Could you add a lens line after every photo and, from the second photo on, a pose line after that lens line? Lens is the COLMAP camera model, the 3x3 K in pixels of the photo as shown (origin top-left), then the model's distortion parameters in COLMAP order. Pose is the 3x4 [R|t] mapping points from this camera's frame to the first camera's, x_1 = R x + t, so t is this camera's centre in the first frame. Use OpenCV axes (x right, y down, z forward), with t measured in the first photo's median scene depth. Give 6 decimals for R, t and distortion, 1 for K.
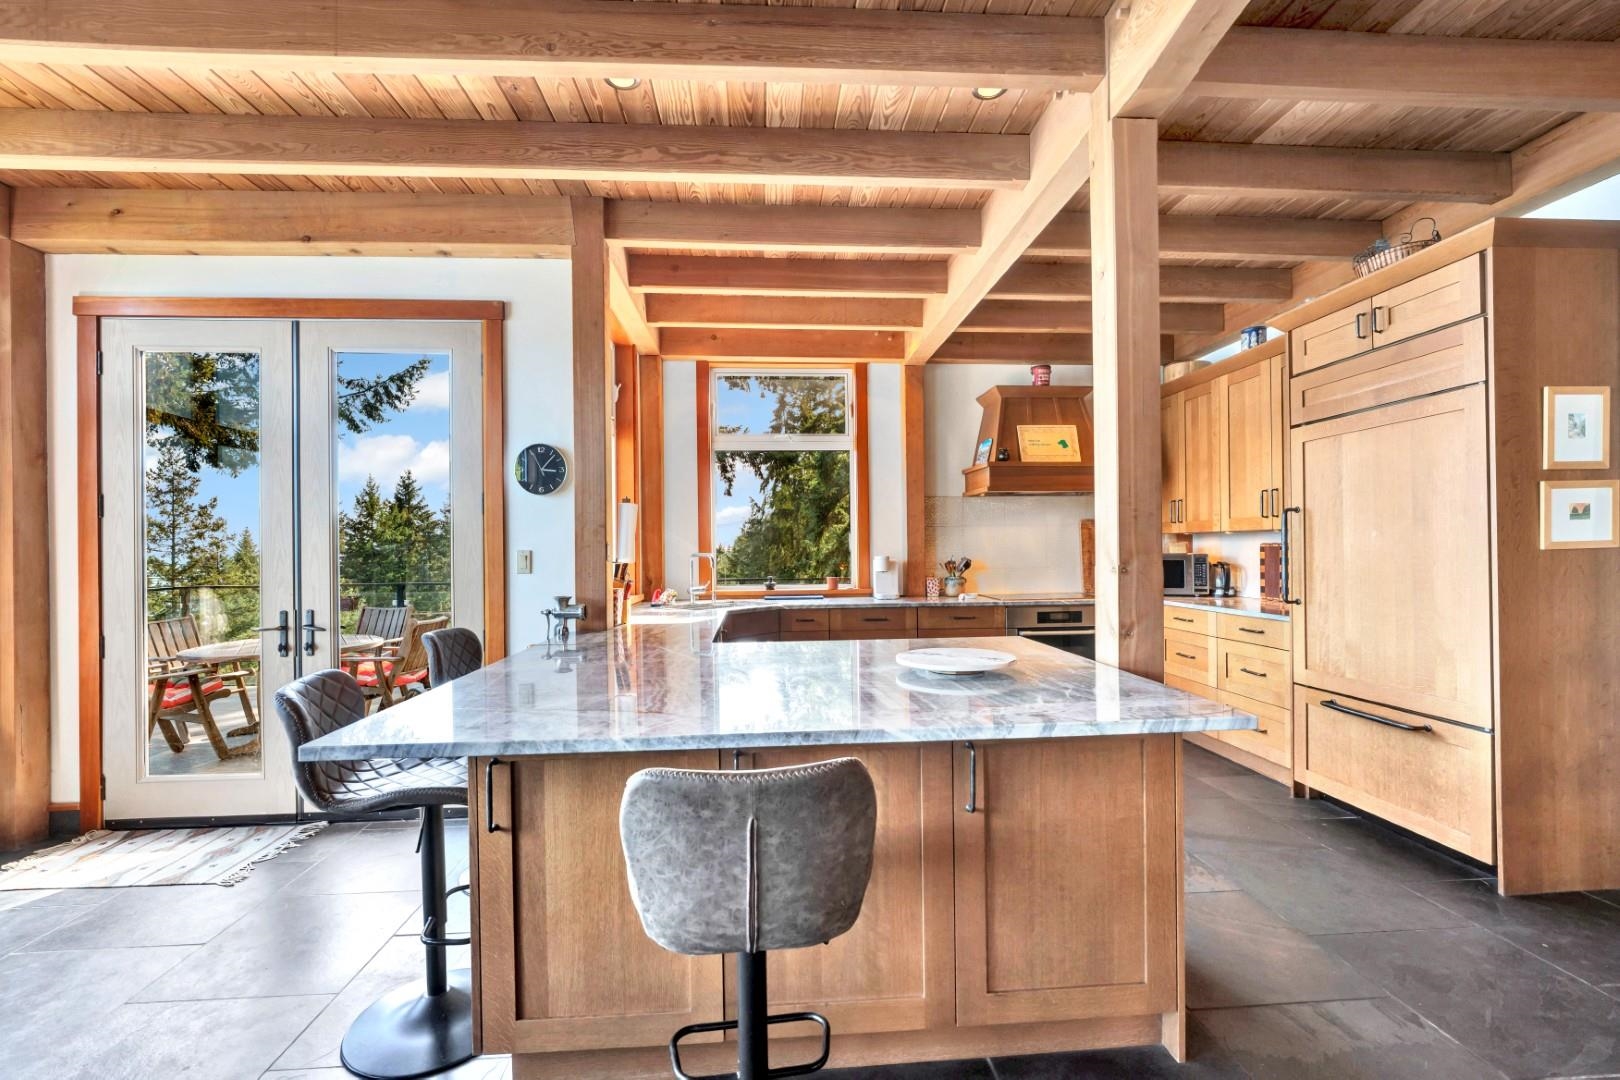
lens RADIAL K [[687.8, 0, 804.5], [0, 687.8, 547.5], [0, 0, 1]] dist [-0.001521, -0.000306]
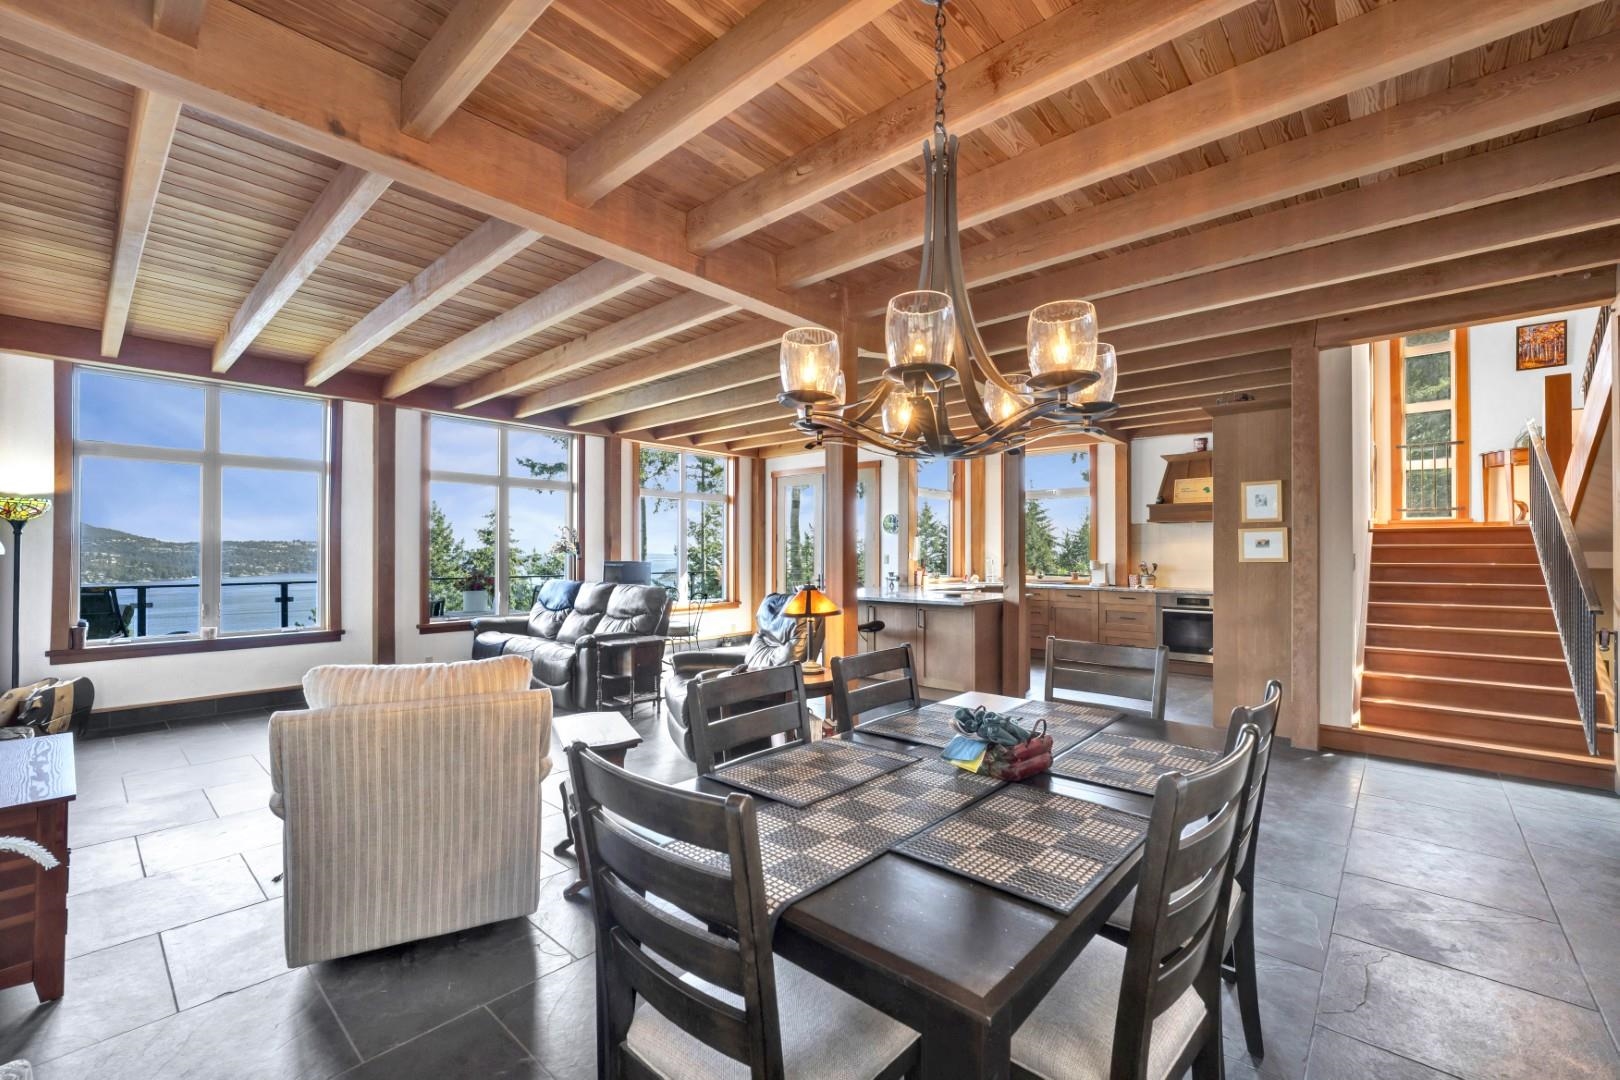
lens RADIAL K [[671.9, 0, 807.2], [0, 671.9, 550.0], [0, 0, 1]] dist [-0.008043, -0.000062]
pose [[0.697156, 0.010735, -0.716840, 1.177912], [-0.010205, 0.999935, 0.005050, -0.021649], [0.716847, 0.003795, 0.697220, -0.966090]]
